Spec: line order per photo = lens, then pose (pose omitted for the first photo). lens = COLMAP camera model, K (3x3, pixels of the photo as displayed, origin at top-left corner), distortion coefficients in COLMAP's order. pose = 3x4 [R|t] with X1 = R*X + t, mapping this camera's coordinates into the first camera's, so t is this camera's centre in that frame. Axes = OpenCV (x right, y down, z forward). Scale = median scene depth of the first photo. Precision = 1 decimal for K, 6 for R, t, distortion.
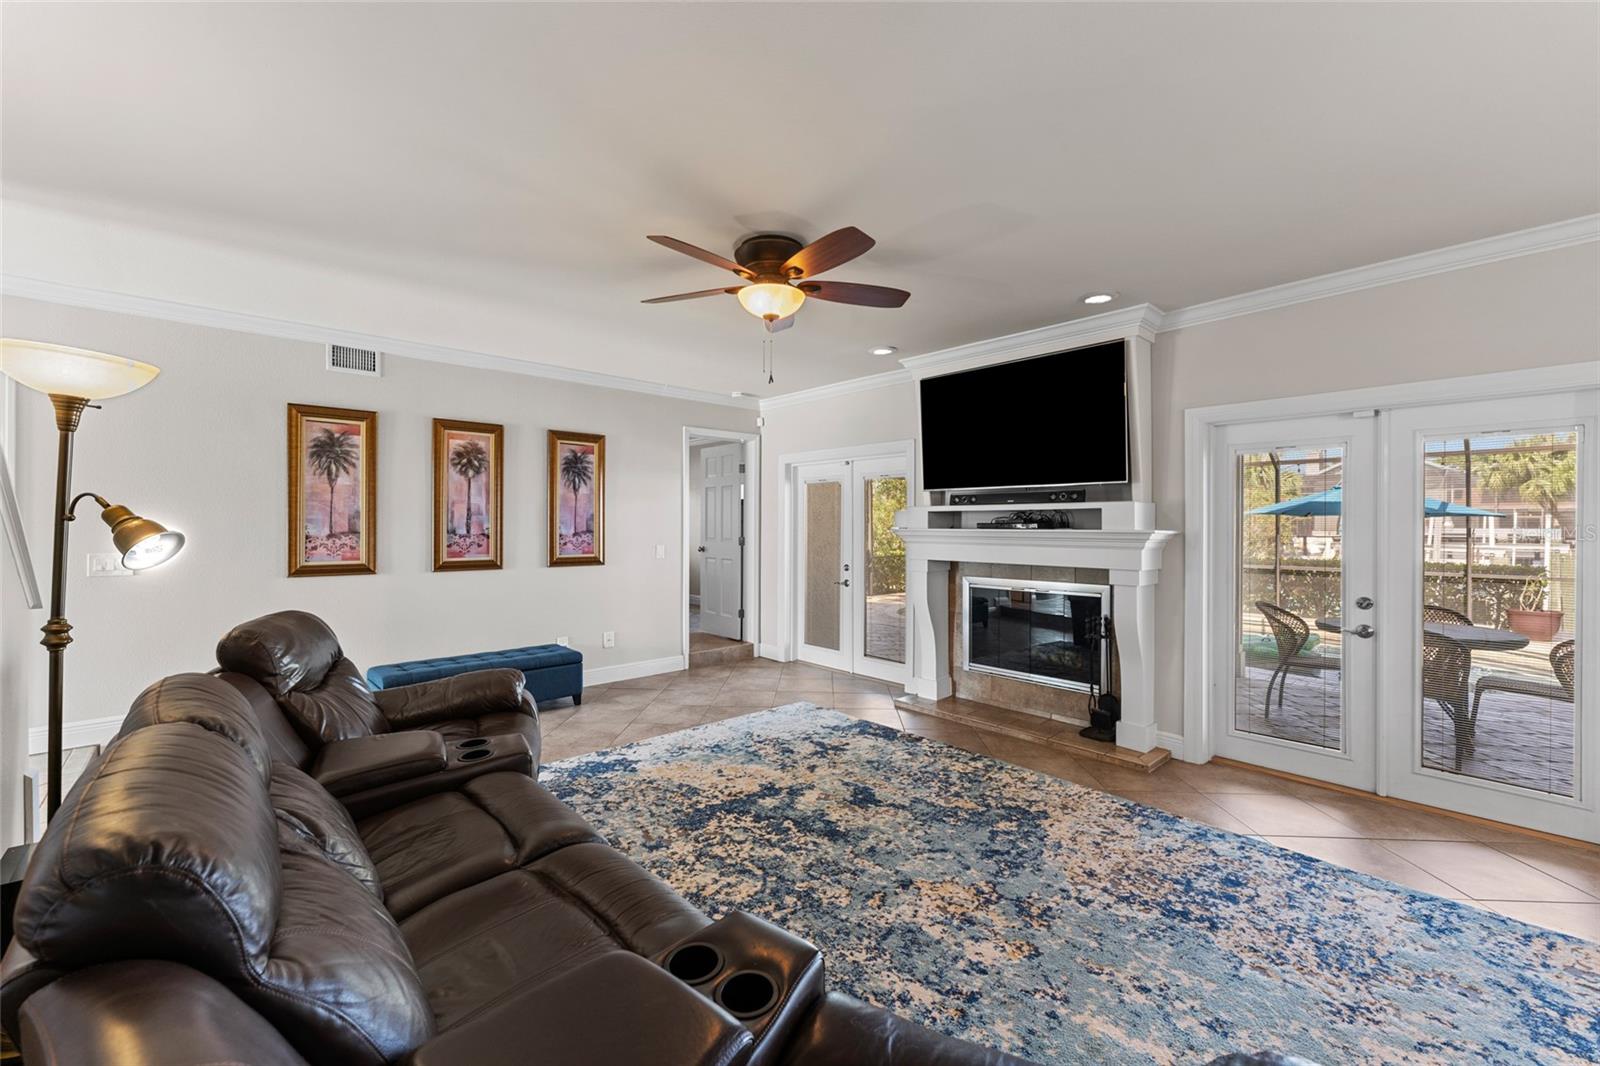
lens RADIAL K [[644.3, 0, 798.7], [0, 644.3, 532.4], [0, 0, 1]] dist [0.000975, -0.000645]
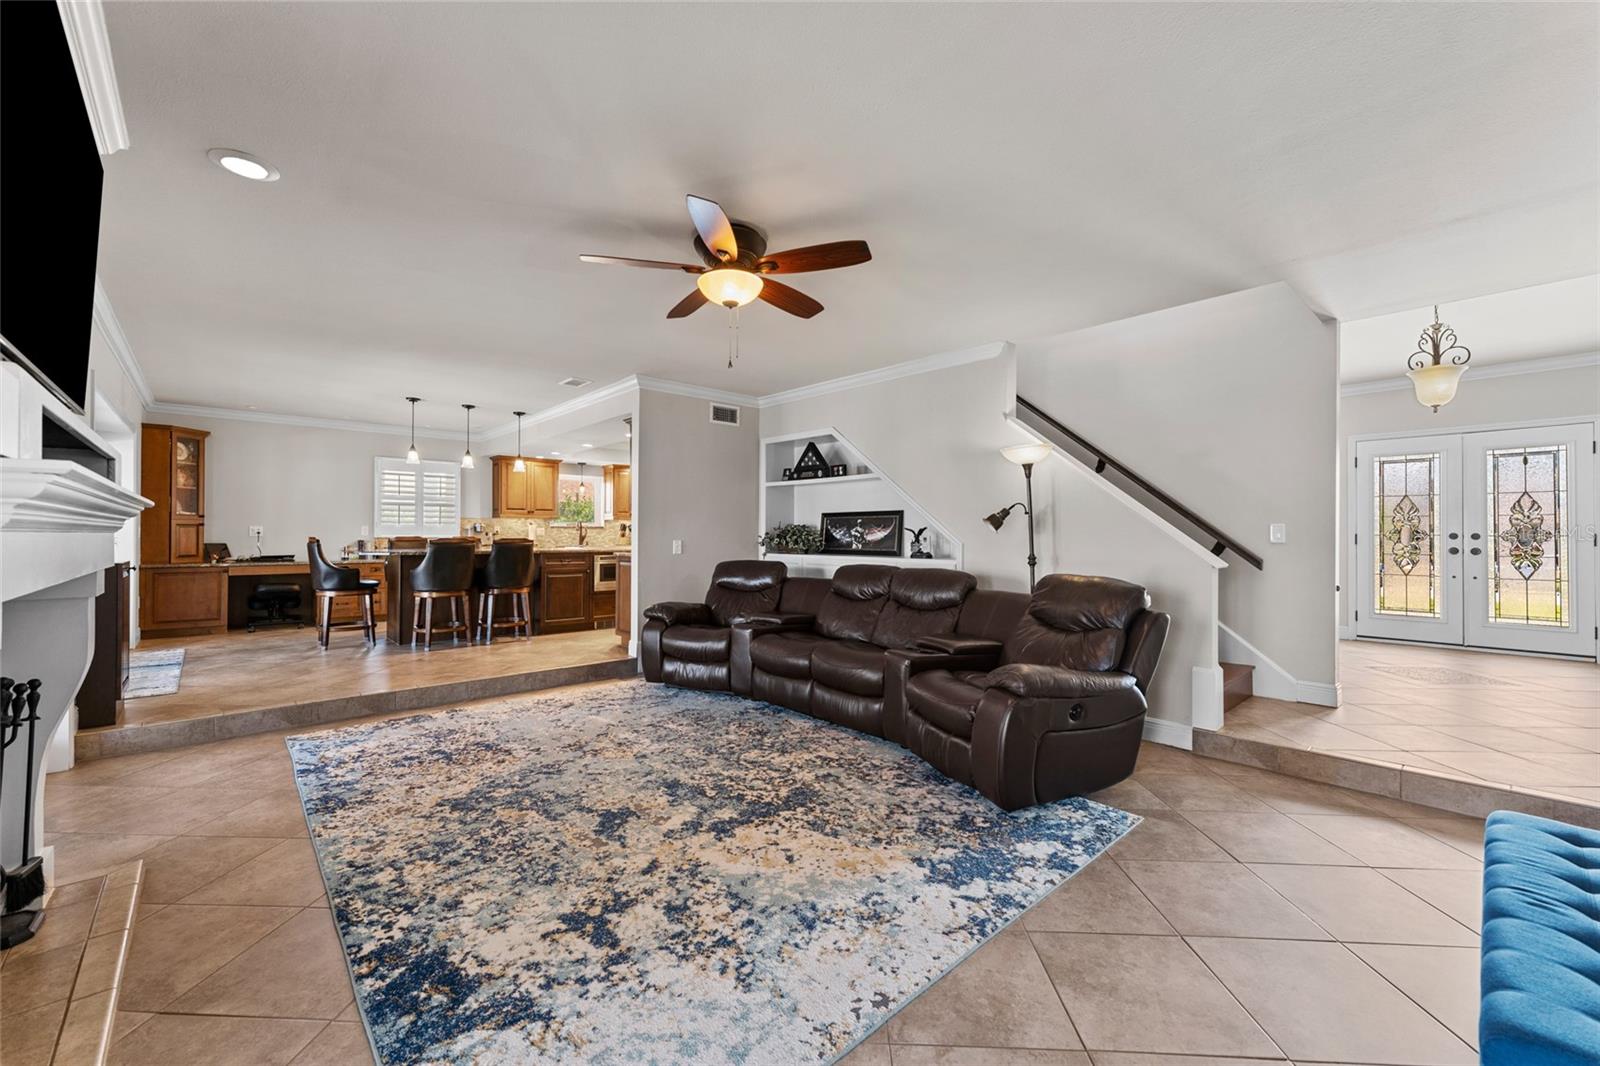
lens RADIAL K [[644.3, 0, 797.4], [0, 644.3, 529.1], [0, 0, 1]] dist [0.000975, -0.000645]
pose [[-0.999942, -0.006583, 0.008506, -0.135207], [-0.006568, 0.999977, 0.001792, 0.019992], [-0.008518, 0.001736, -0.999962, 1.705731]]
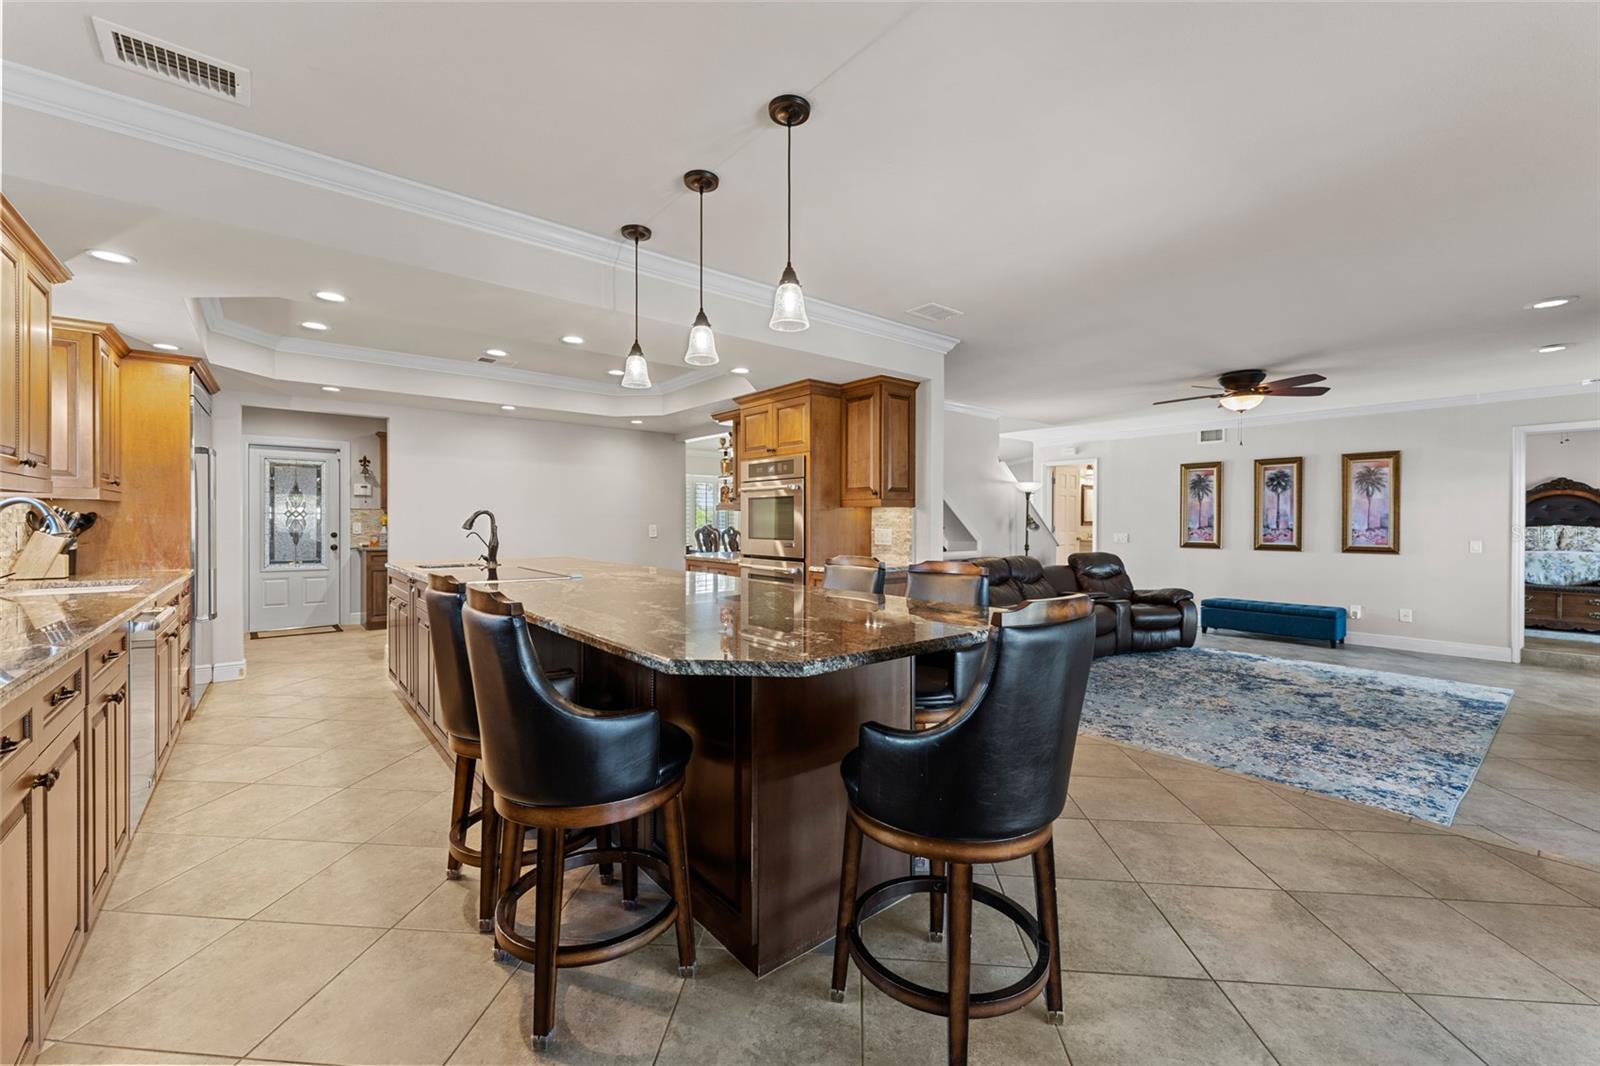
lens RADIAL K [[644.3, 0, 790.4], [0, 644.3, 525.2], [0, 0, 1]] dist [0.000975, -0.000645]
pose [[-0.056122, 0.001988, -0.998422, 1.595330], [-0.013600, 0.999904, 0.002756, 0.010010], [0.998331, 0.013733, -0.056089, -0.165940]]
